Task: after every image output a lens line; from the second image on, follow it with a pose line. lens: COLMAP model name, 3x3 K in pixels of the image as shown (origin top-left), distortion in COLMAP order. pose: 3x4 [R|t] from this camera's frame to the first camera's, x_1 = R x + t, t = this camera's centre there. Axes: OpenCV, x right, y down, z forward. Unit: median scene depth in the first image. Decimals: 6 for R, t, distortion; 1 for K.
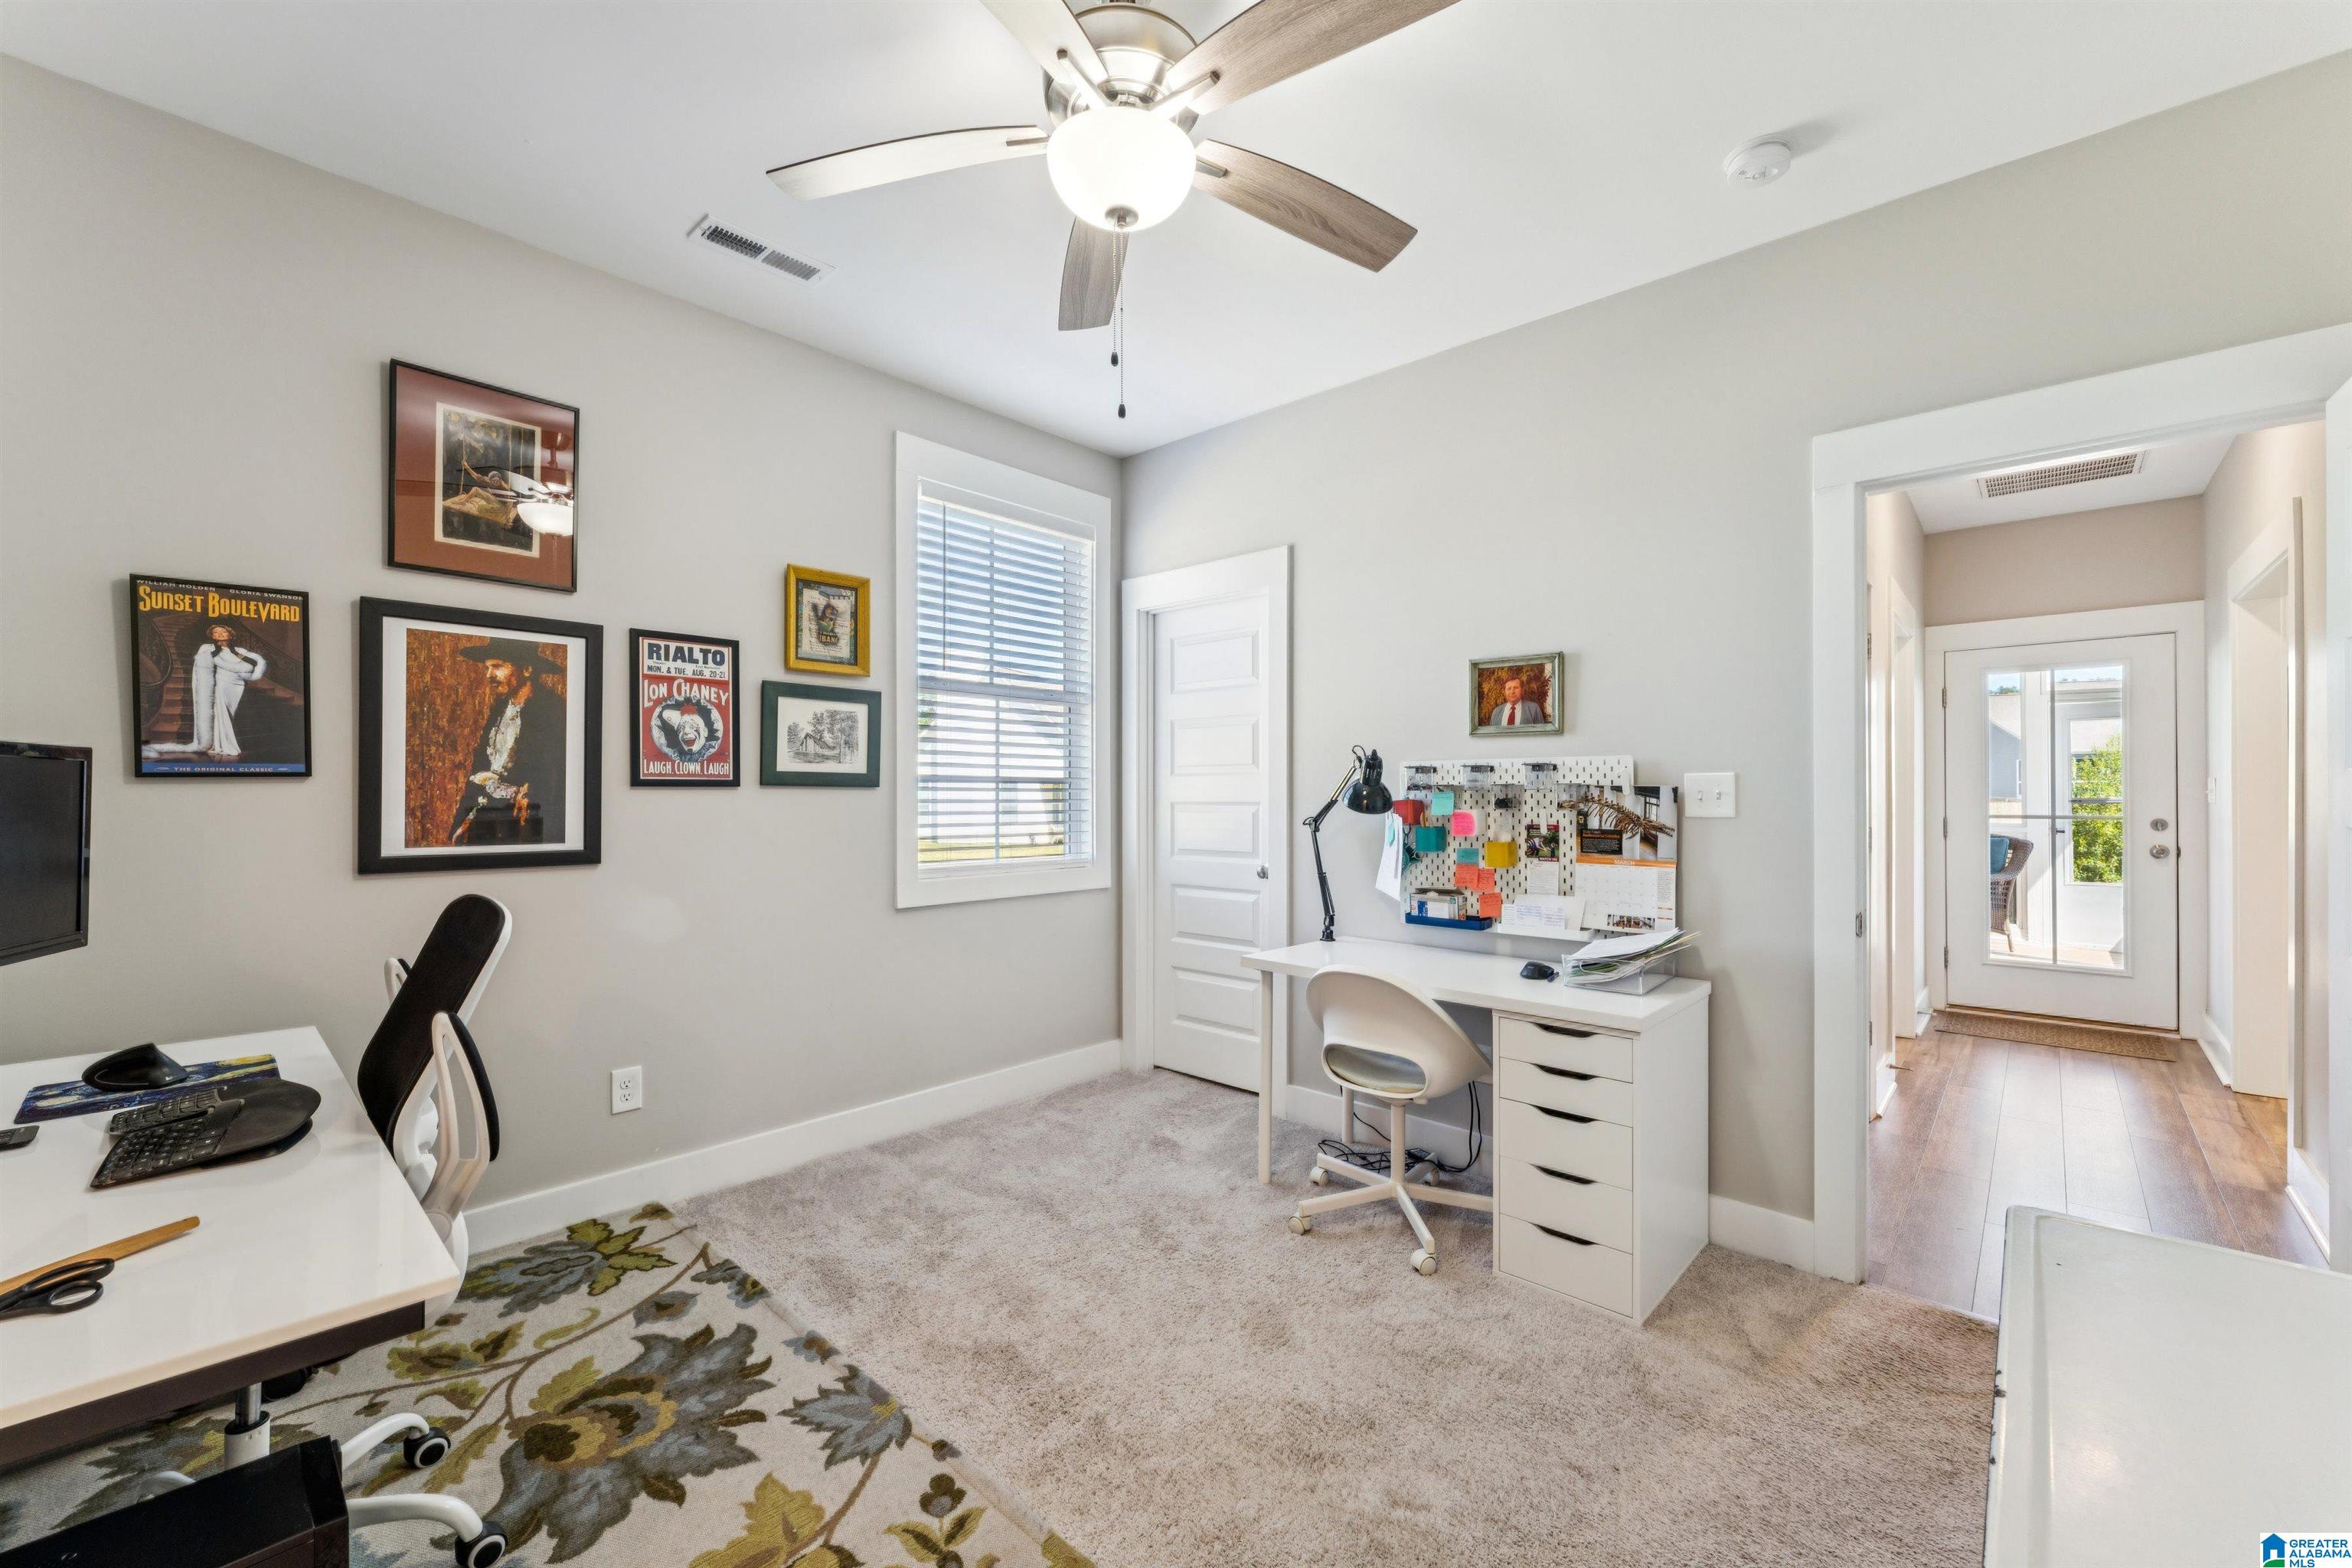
lens RADIAL K [[944.4, 0, 1190.0], [0, 944.4, 793.3], [0, 0, 1]] dist [0.002070, -0.001505]
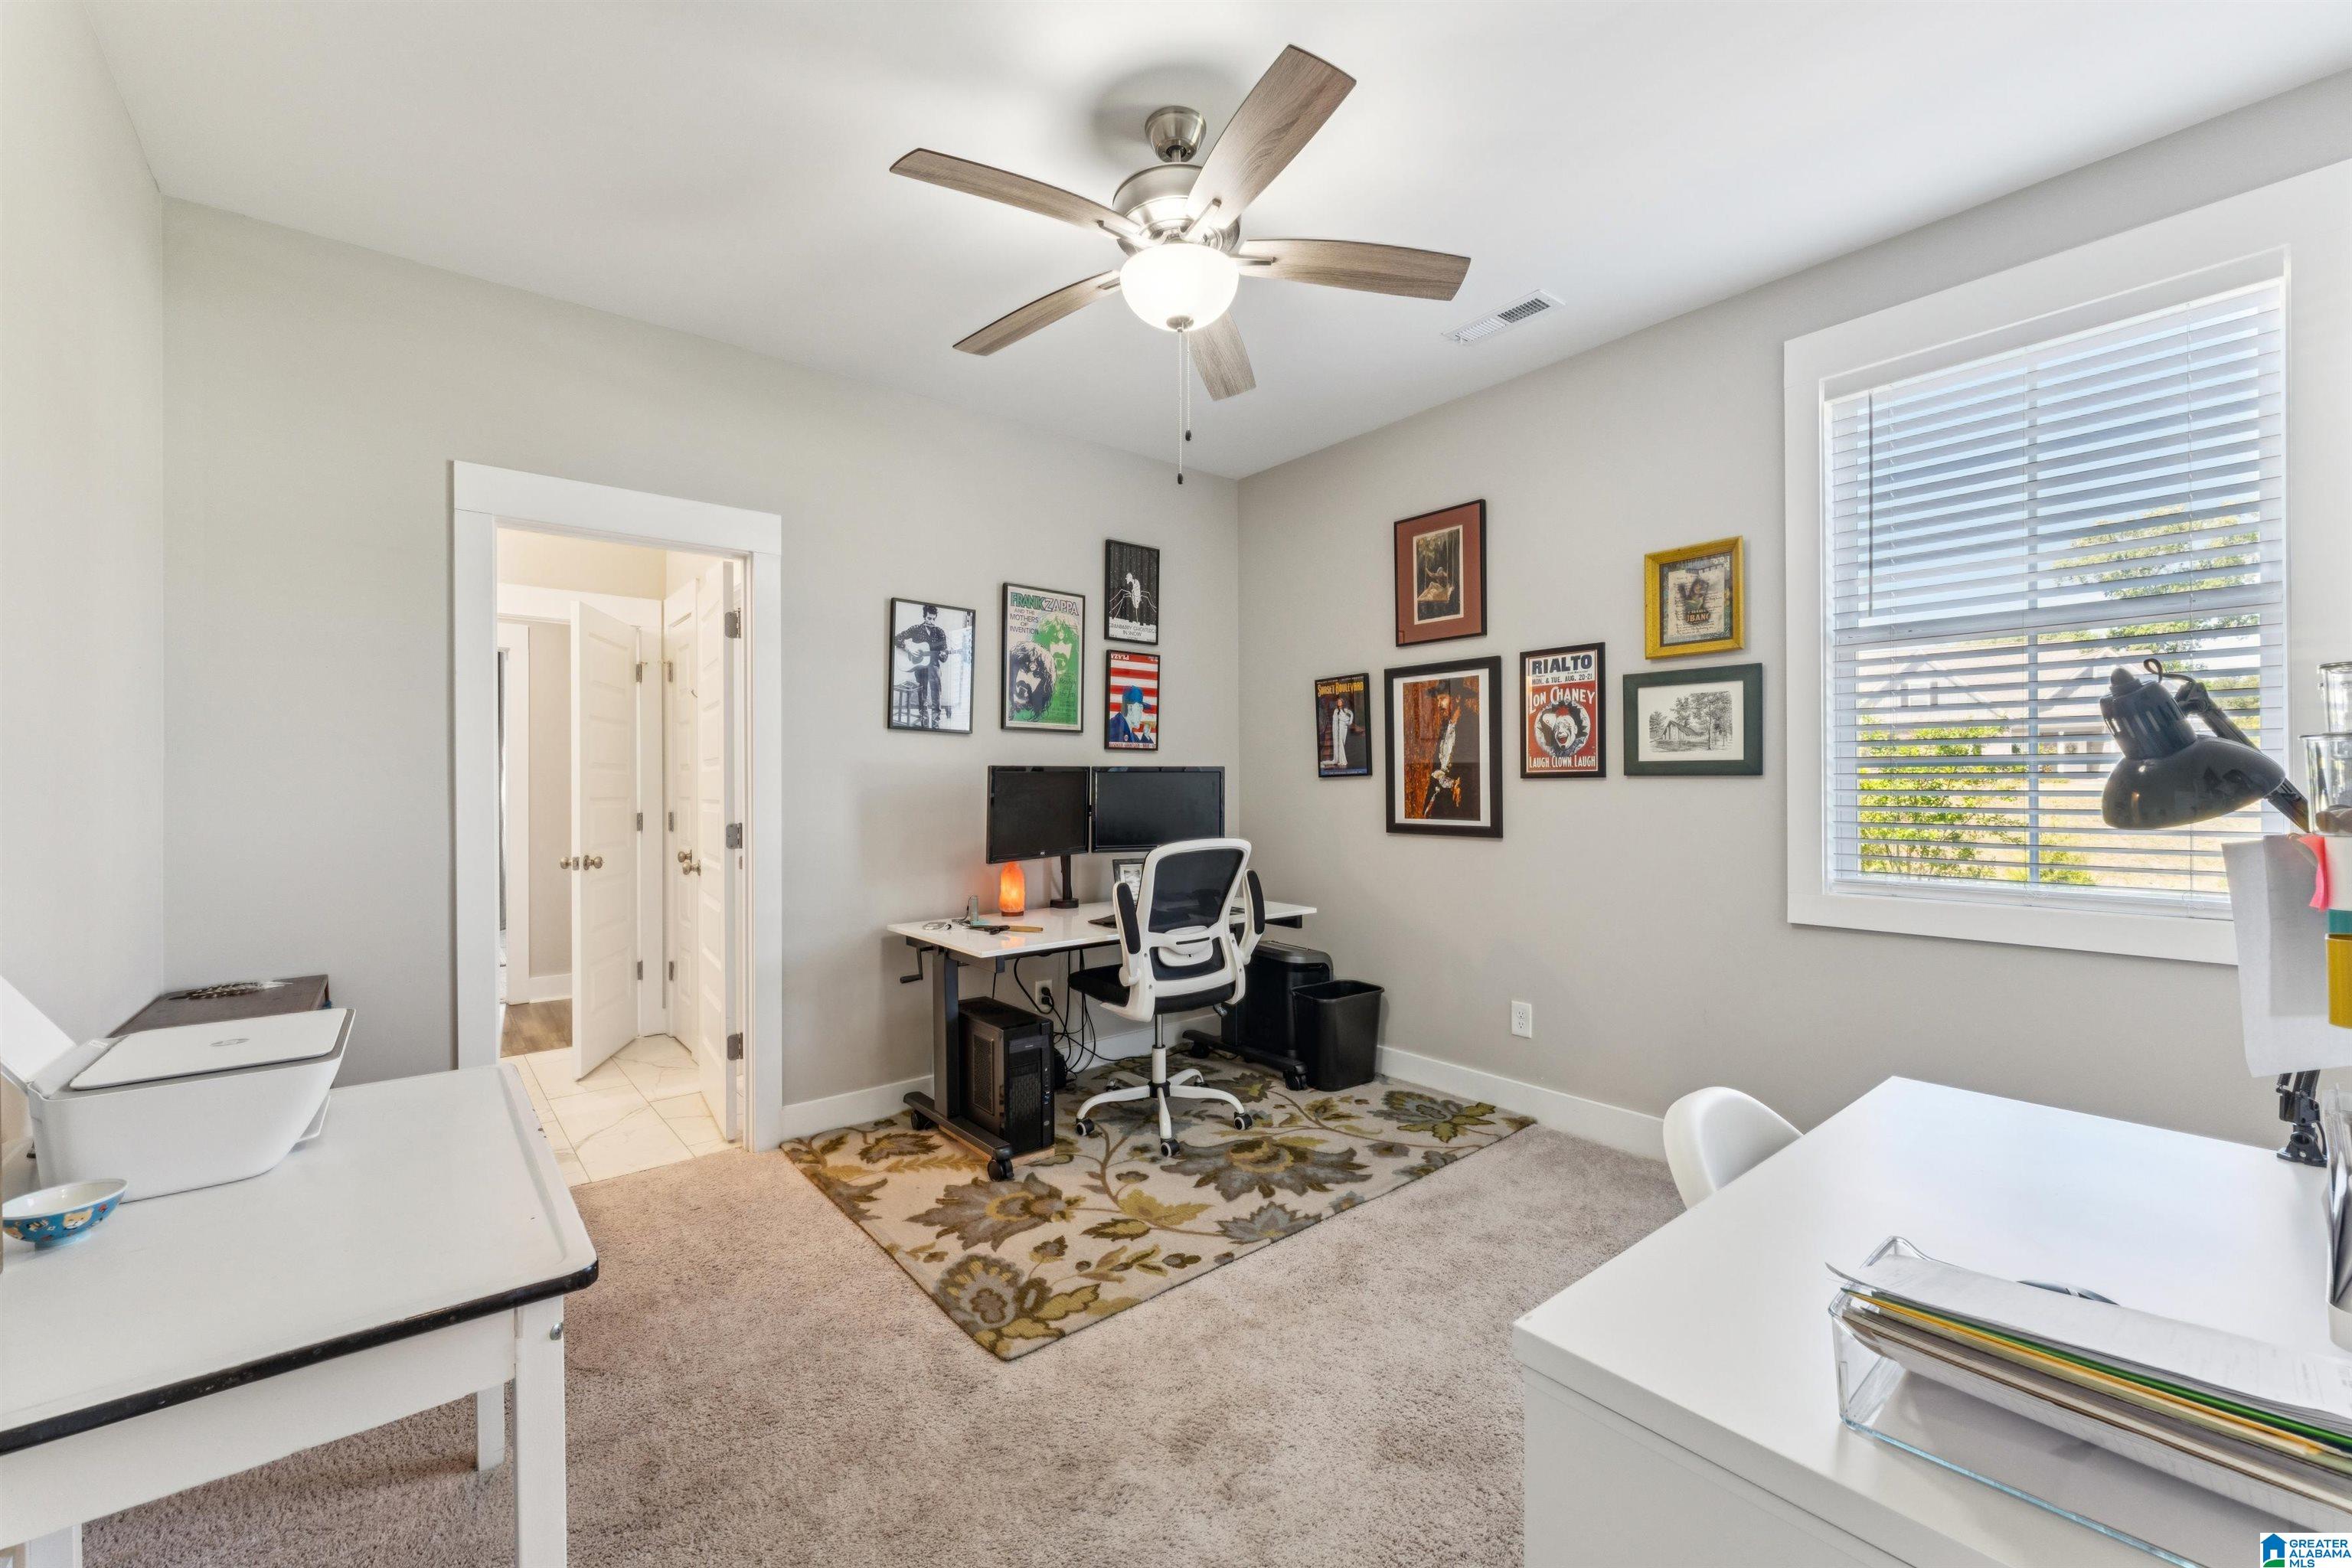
lens RADIAL K [[944.4, 0, 1159.7], [0, 944.4, 787.6], [0, 0, 1]] dist [0.002070, -0.001505]
pose [[-0.159568, 0.001042, -0.987186, 0.741682], [0.004811, 0.999988, 0.000278, 0.002020], [0.987175, -0.004705, -0.159571, 0.744965]]
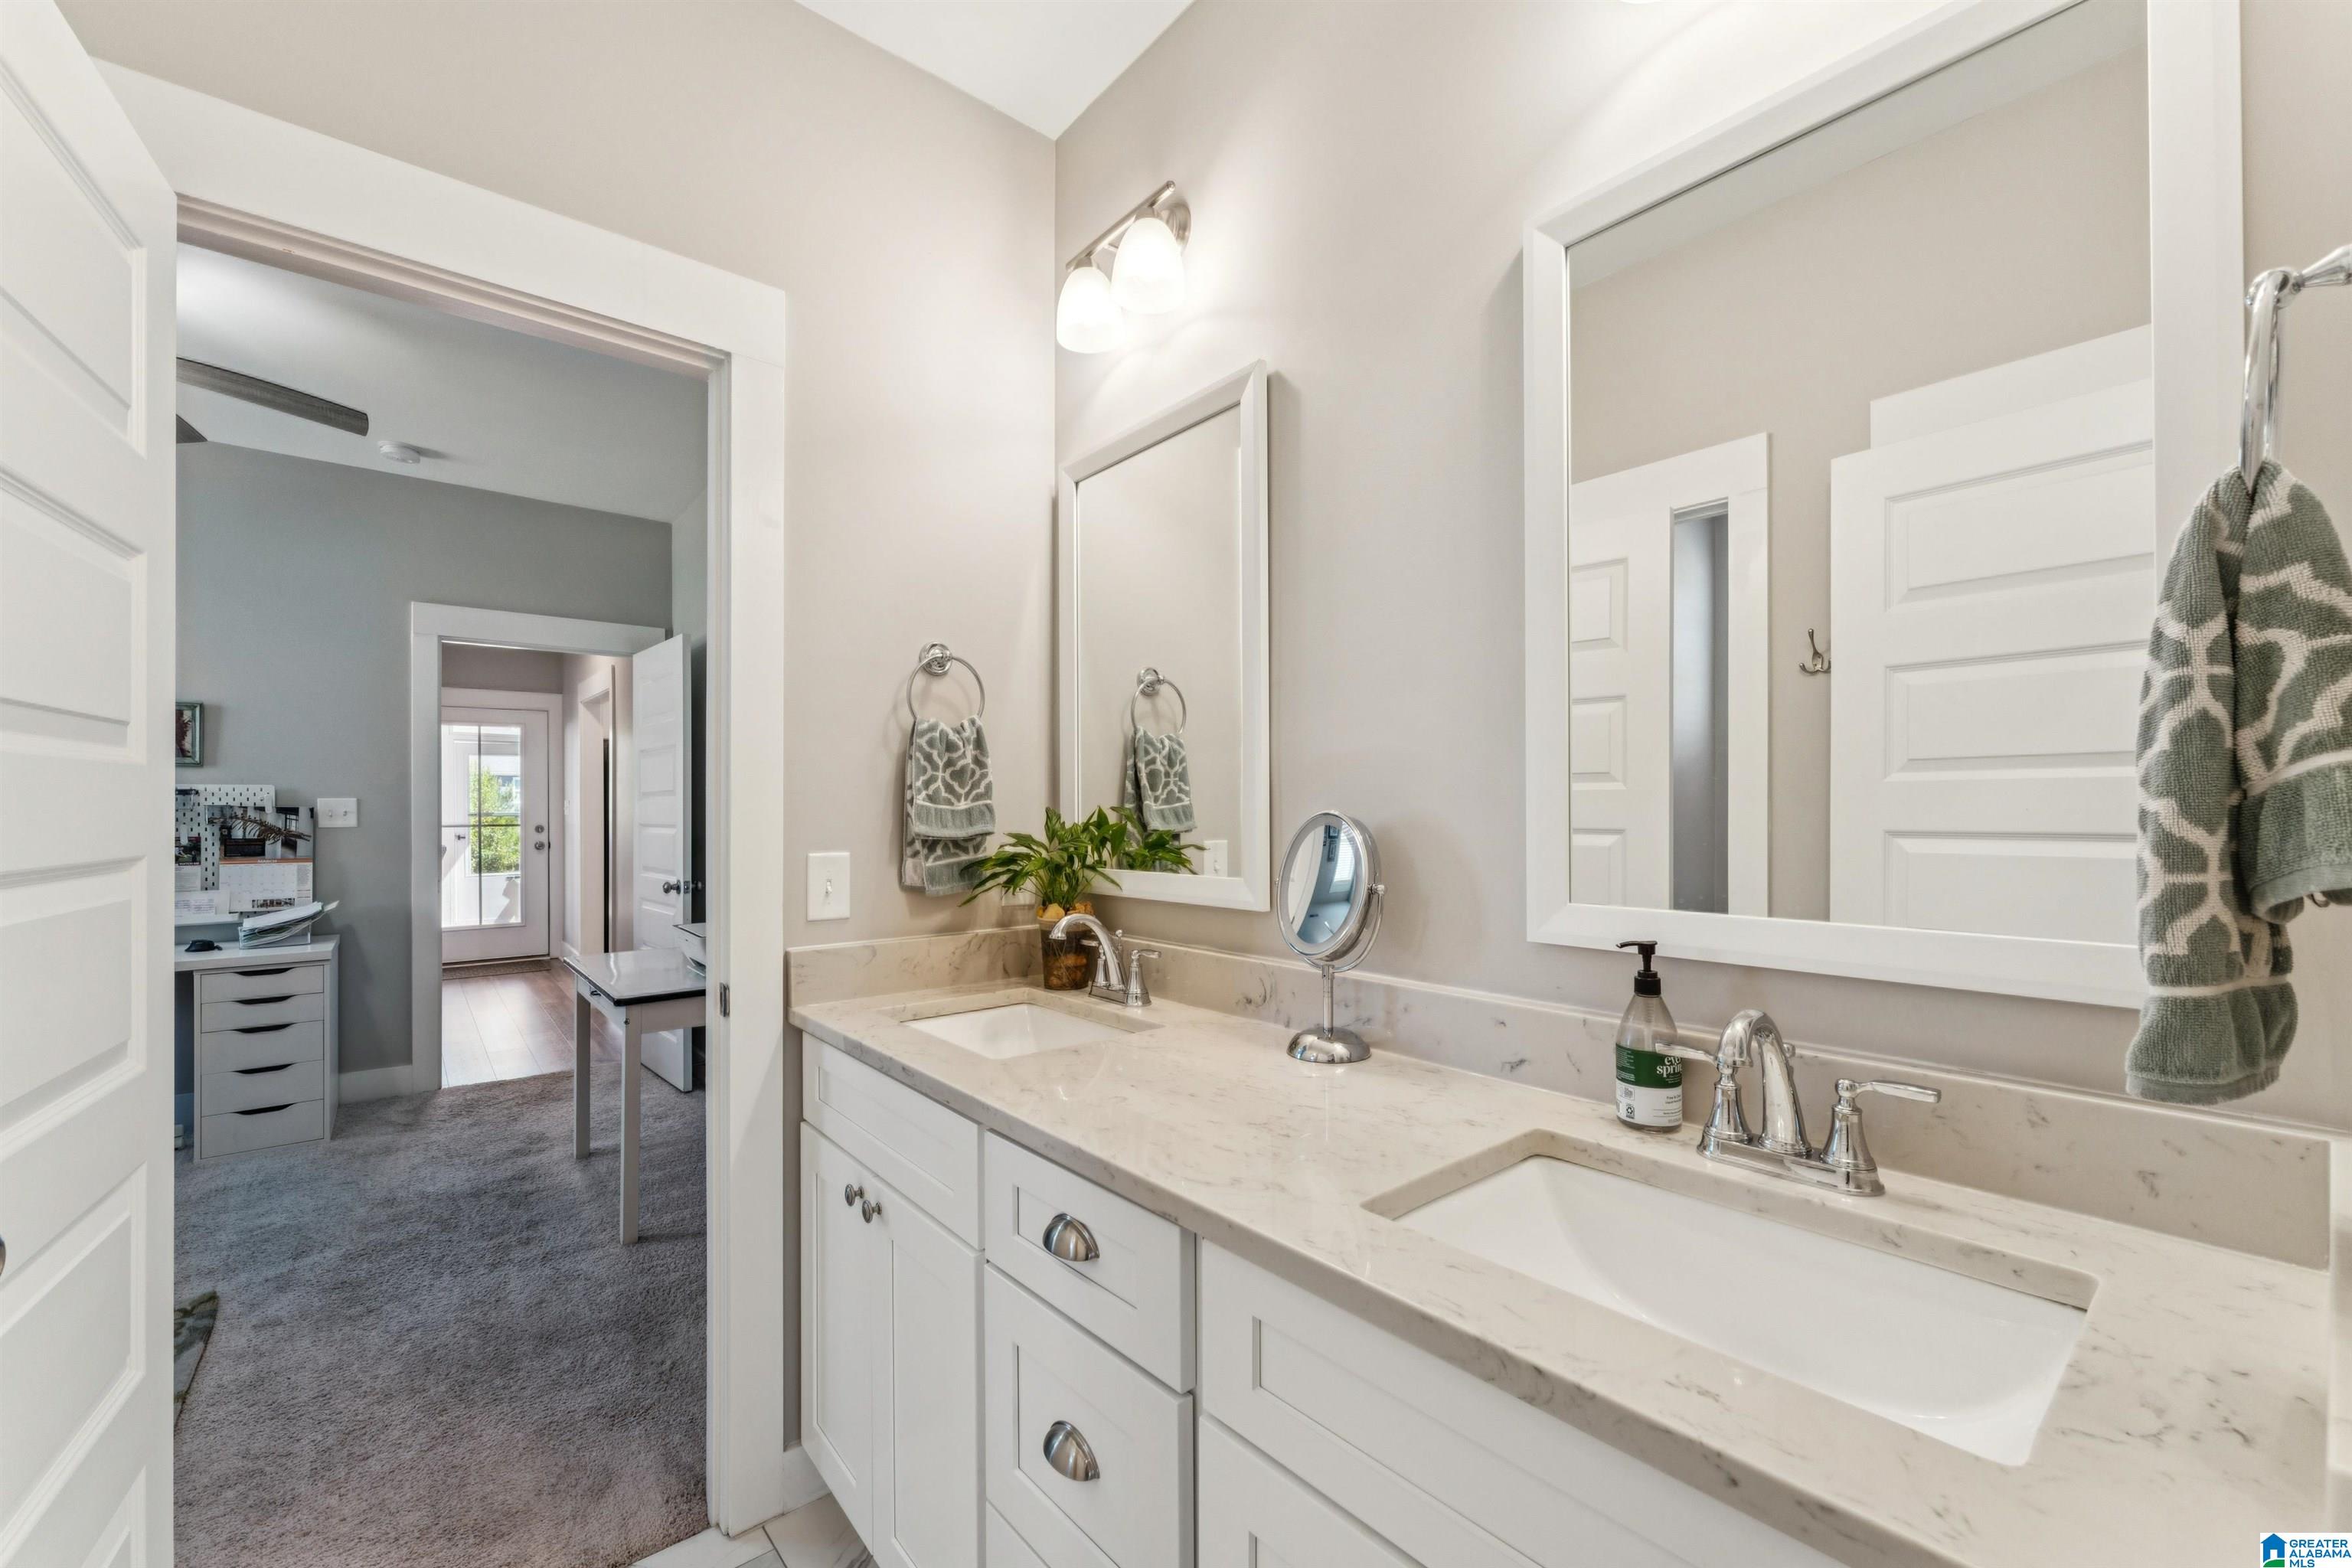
lens RADIAL K [[944.4, 0, 1173.0], [0, 944.4, 804.2], [0, 0, 1]] dist [0.002070, -0.001505]
pose [[0.141899, 0.001943, 0.989879, -0.743811], [0.001920, 0.999996, -0.002238, -0.006020], [-0.989879, 0.002218, 0.141895, -0.534582]]
